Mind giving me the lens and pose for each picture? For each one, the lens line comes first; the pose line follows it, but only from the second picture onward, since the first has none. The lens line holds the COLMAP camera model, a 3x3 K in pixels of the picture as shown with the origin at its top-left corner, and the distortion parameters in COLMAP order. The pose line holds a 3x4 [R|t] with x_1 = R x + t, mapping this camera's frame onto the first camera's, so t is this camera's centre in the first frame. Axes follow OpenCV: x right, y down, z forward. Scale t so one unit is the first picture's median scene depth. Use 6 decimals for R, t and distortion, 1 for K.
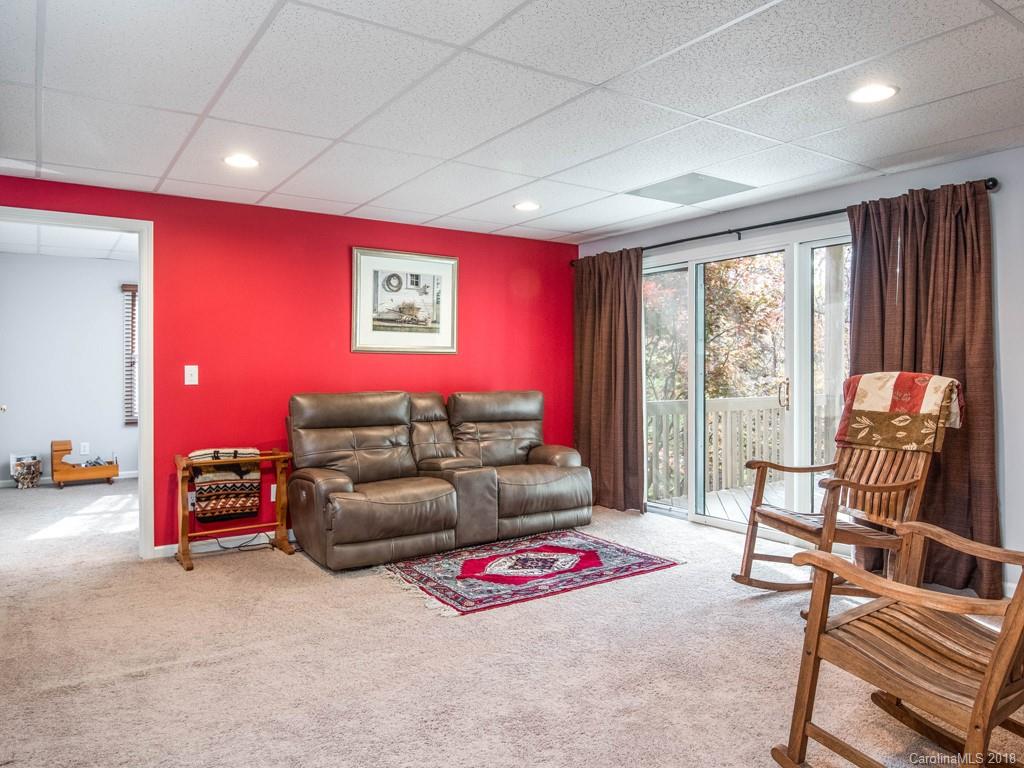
lens RADIAL K [[686.5, 0, 512.7], [0, 686.5, 363.3], [0, 0, 1]] dist [-0.002554, -0.001186]
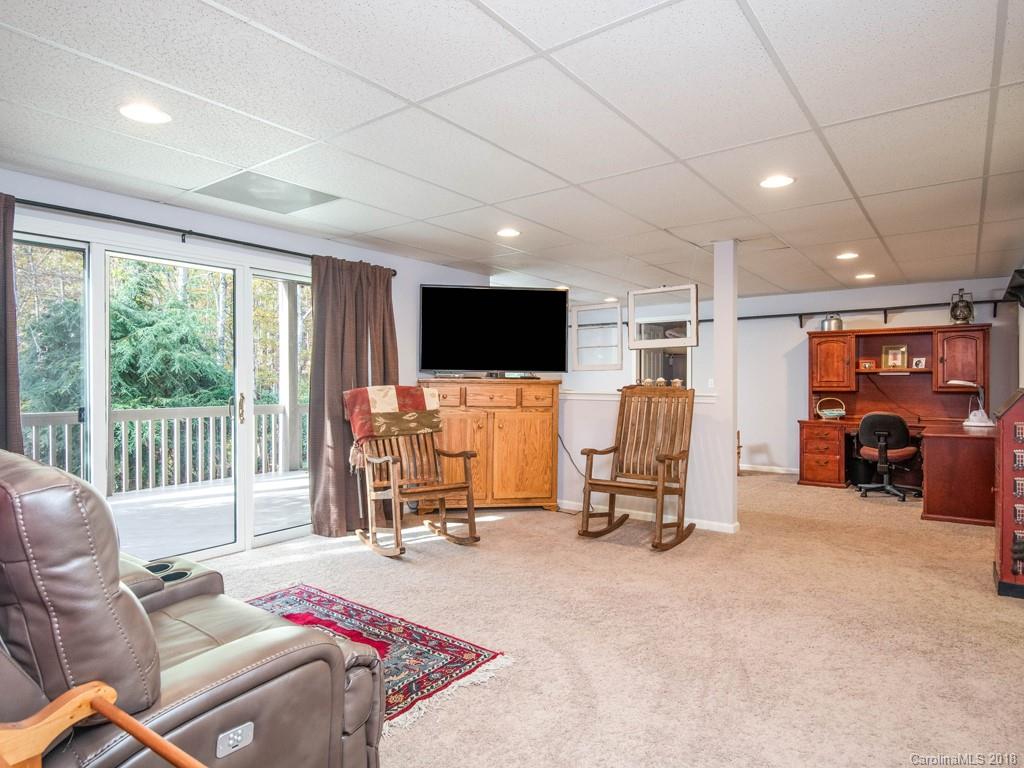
lens RADIAL K [[604.4, 0, 512.0], [0, 604.4, 384.0], [0, 0, 1]] dist [0.000747, 0.000112]
pose [[-0.317085, -0.006662, 0.948374, -0.762174], [-0.004911, 0.999973, 0.005382, 0.001368], [-0.948384, -0.002951, -0.317110, 1.131302]]
